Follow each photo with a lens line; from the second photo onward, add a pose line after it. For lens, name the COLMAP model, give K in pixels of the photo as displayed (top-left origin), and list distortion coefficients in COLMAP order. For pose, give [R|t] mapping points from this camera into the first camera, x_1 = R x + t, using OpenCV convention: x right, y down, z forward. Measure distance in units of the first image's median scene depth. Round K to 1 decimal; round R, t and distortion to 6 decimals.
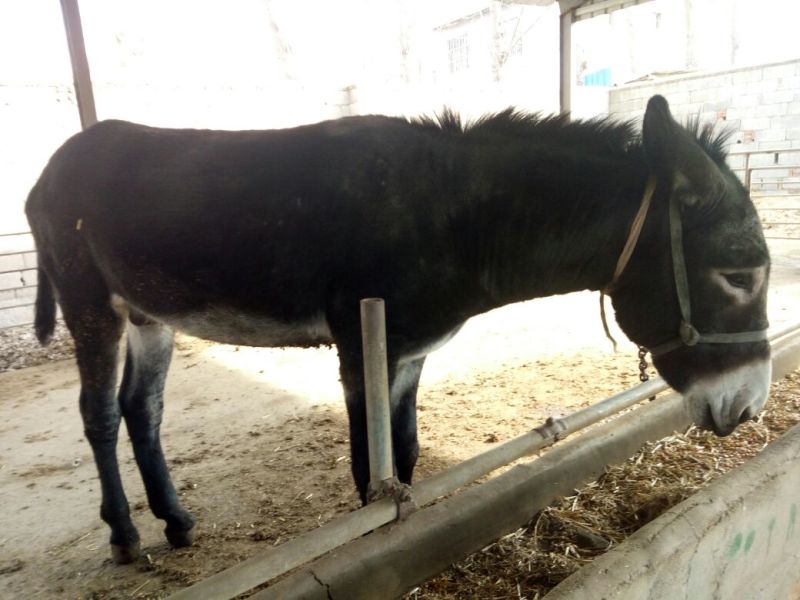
lens RADIAL K [[633.1, 0, 399.0], [0, 633.1, 298.9], [0, 0, 1]] dist [0.027279, -0.023002]
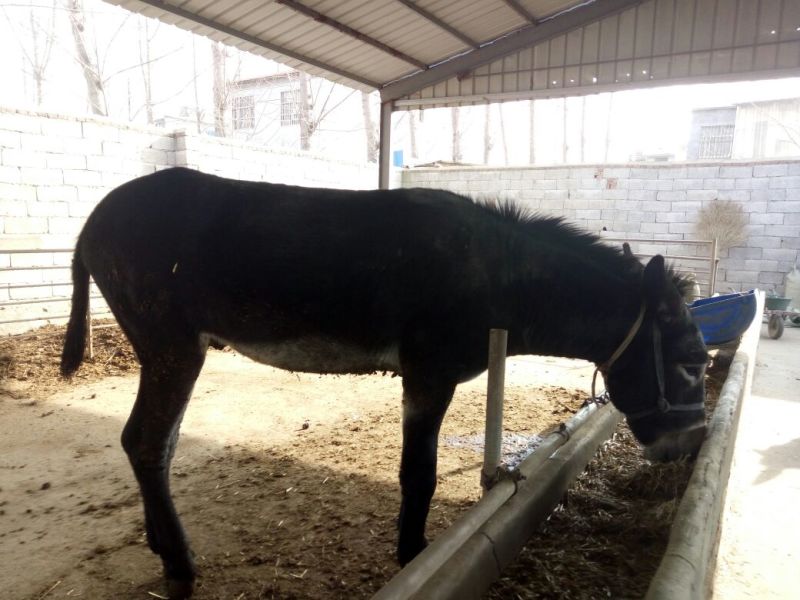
lens RADIAL K [[633.1, 0, 399.2], [0, 633.1, 301.2], [0, 0, 1]] dist [0.027279, -0.023002]
pose [[0.918073, 0.049597, 0.393296, -0.295474], [-0.015486, 0.995872, -0.089434, 0.023083], [-0.396108, 0.076016, 0.915052, -0.064340]]
